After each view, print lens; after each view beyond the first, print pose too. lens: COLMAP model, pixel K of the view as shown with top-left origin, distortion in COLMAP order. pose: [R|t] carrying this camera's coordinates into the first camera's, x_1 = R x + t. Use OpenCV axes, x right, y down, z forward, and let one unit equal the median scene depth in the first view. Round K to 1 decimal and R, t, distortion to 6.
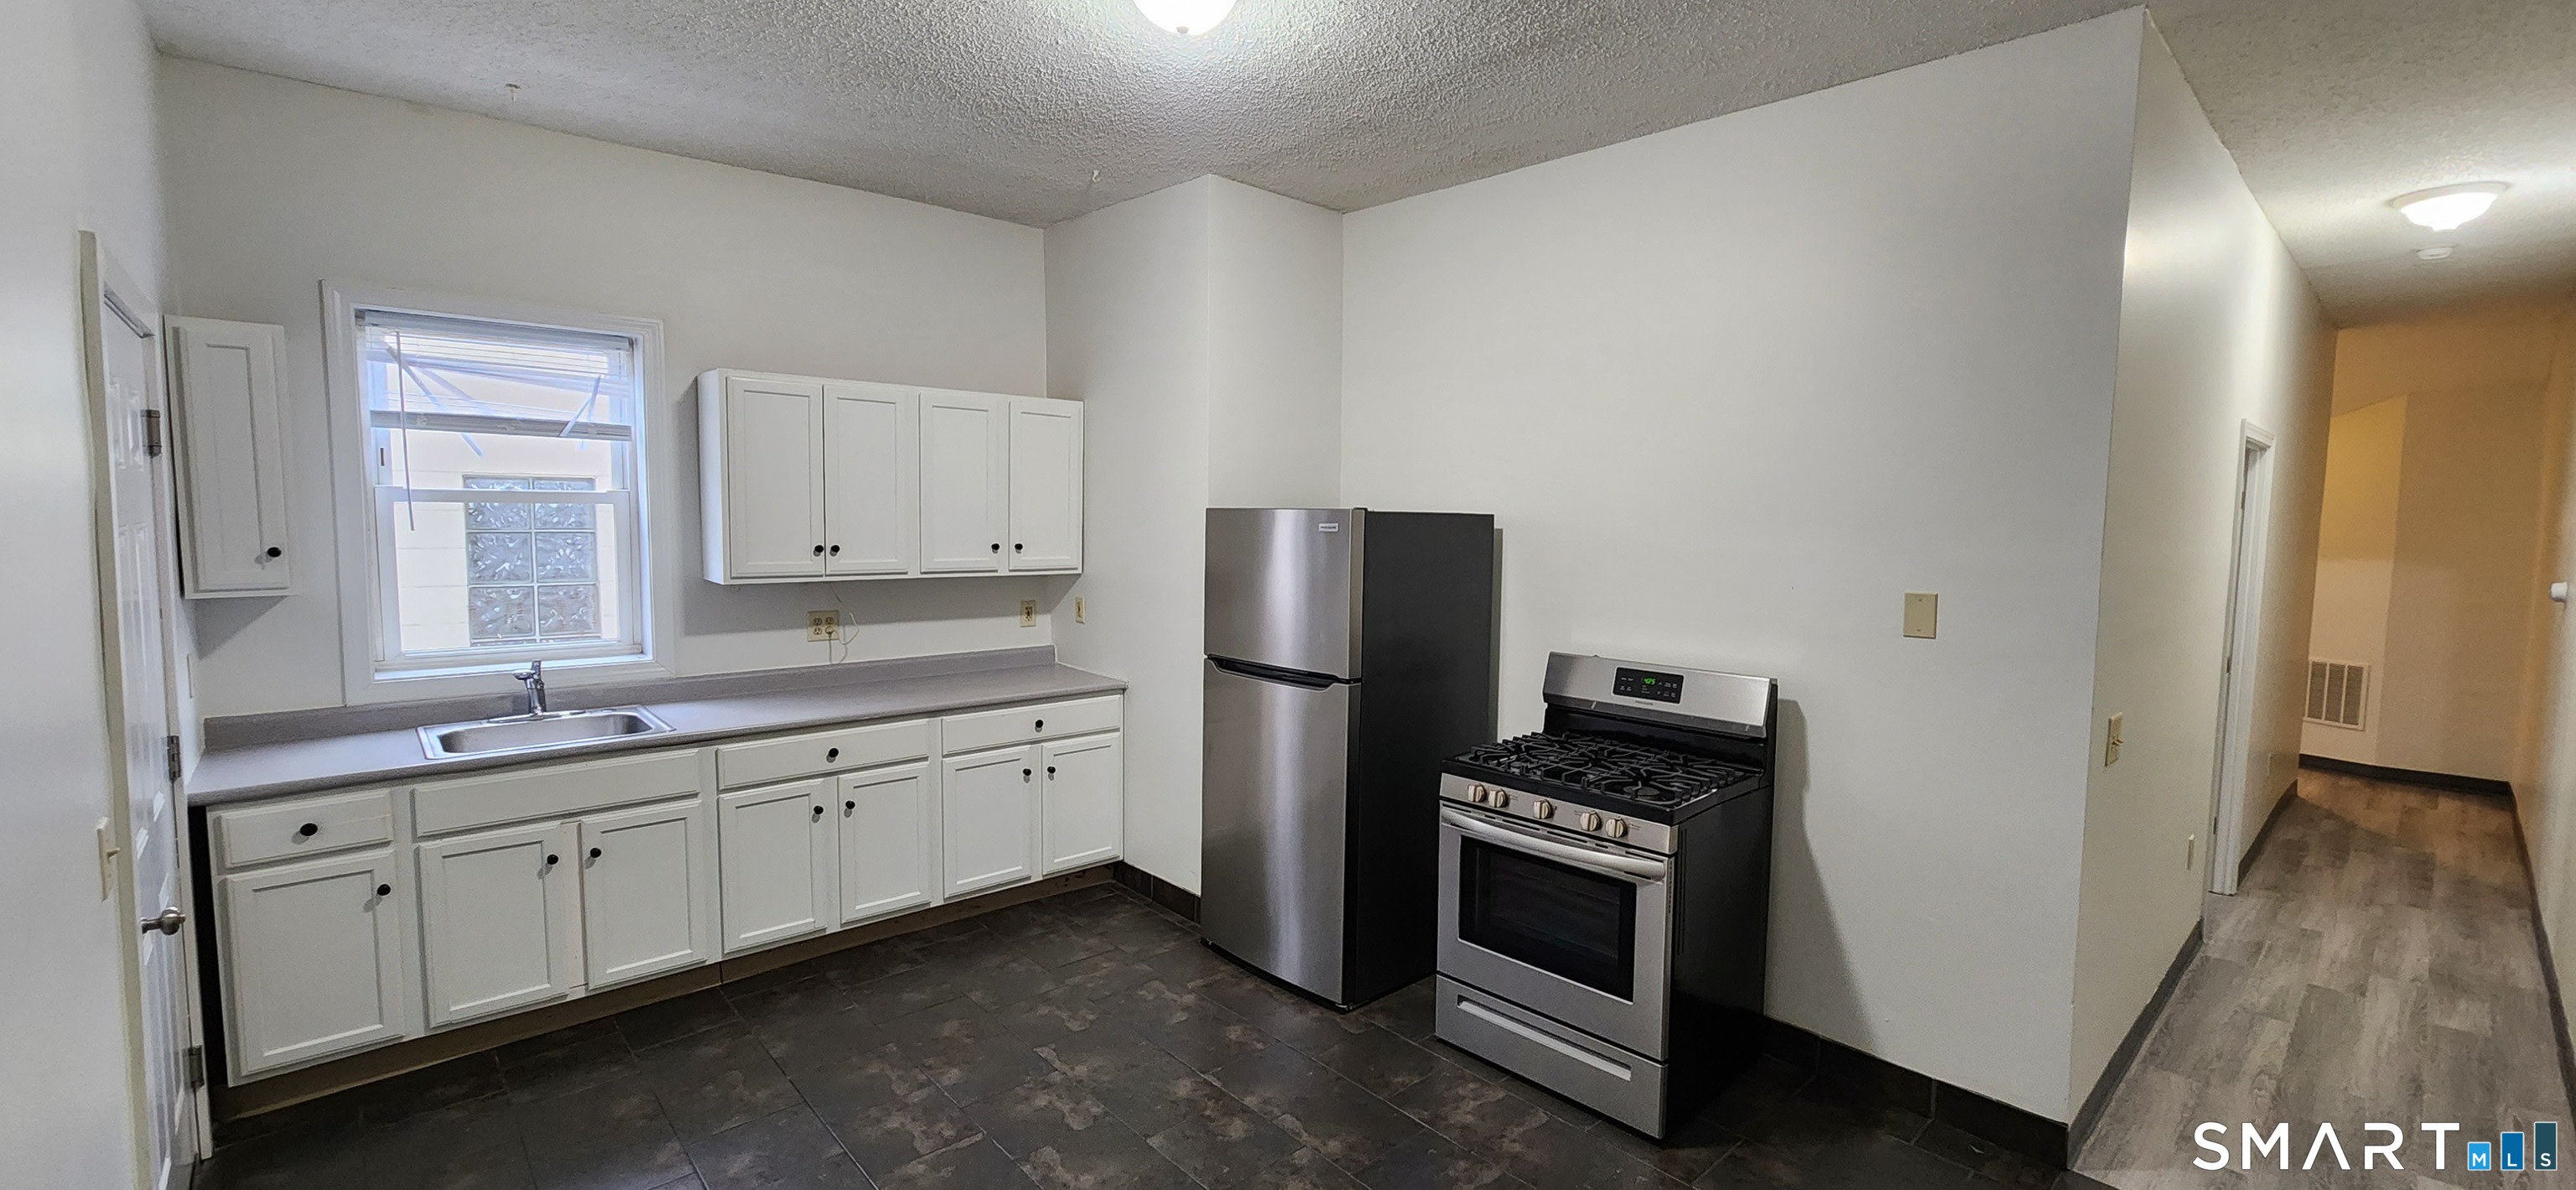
lens RADIAL K [[1051.3, 0, 1358.8], [0, 1051.3, 593.3], [0, 0, 1]] dist [-0.000437, -0.000092]
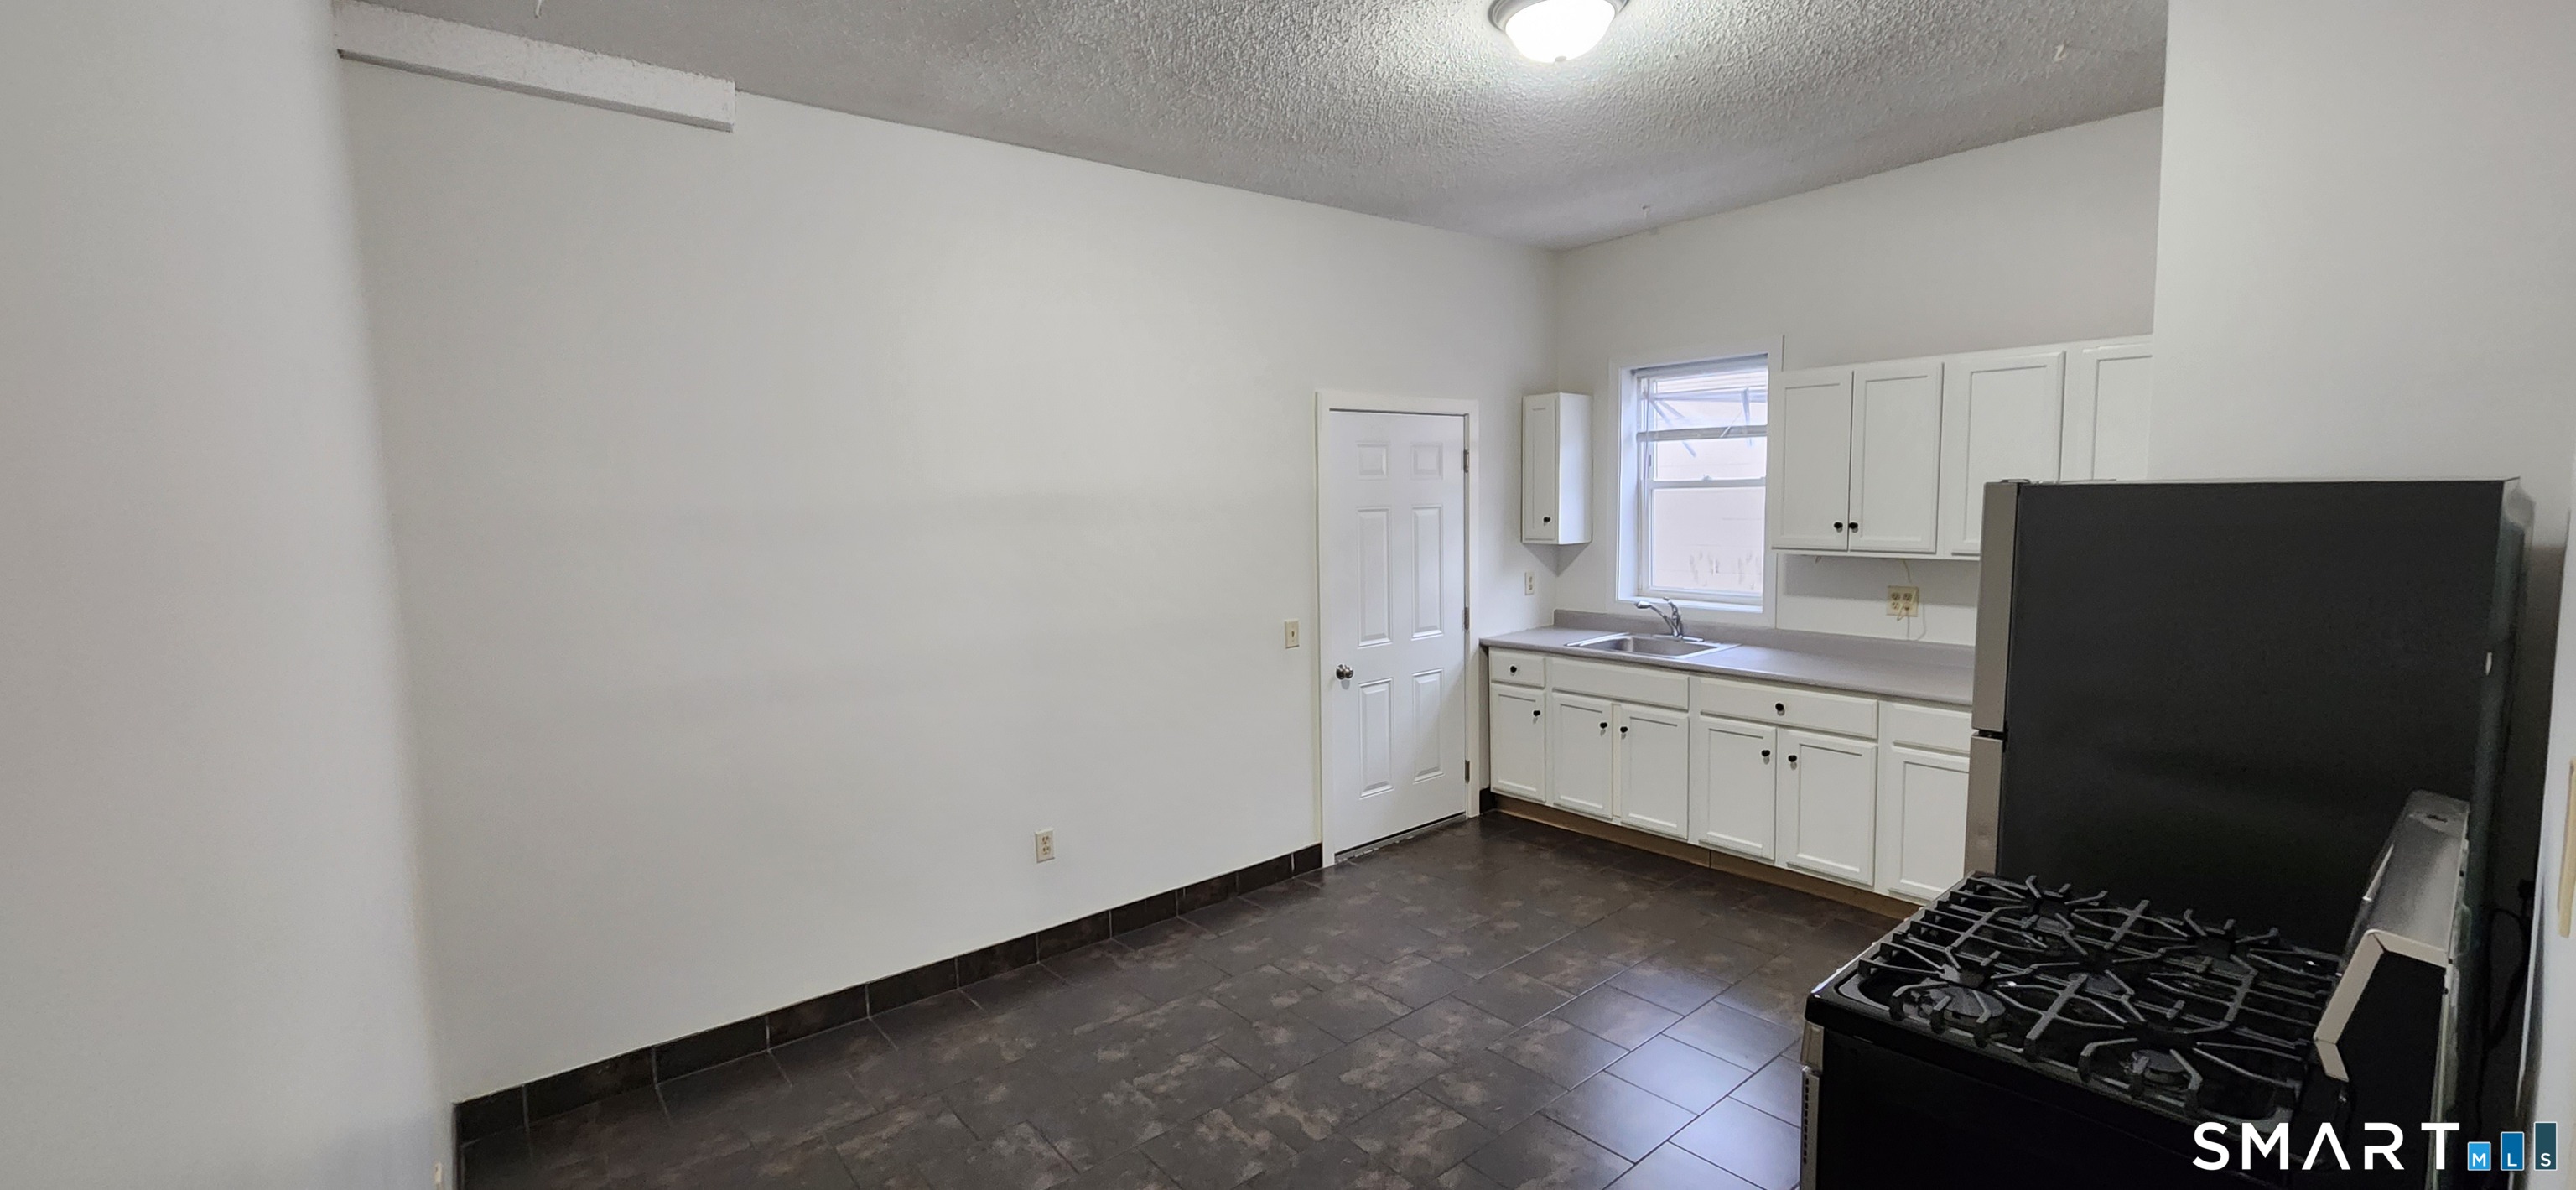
lens RADIAL K [[1051.3, 0, 1358.8], [0, 1051.3, 593.3], [0, 0, 1]] dist [-0.000437, -0.000092]
pose [[-0.062856, 0.082976, -0.994567, 0.660106], [-0.059828, 0.994432, 0.086746, -0.041075], [0.996228, 0.064955, -0.057541, 0.637242]]
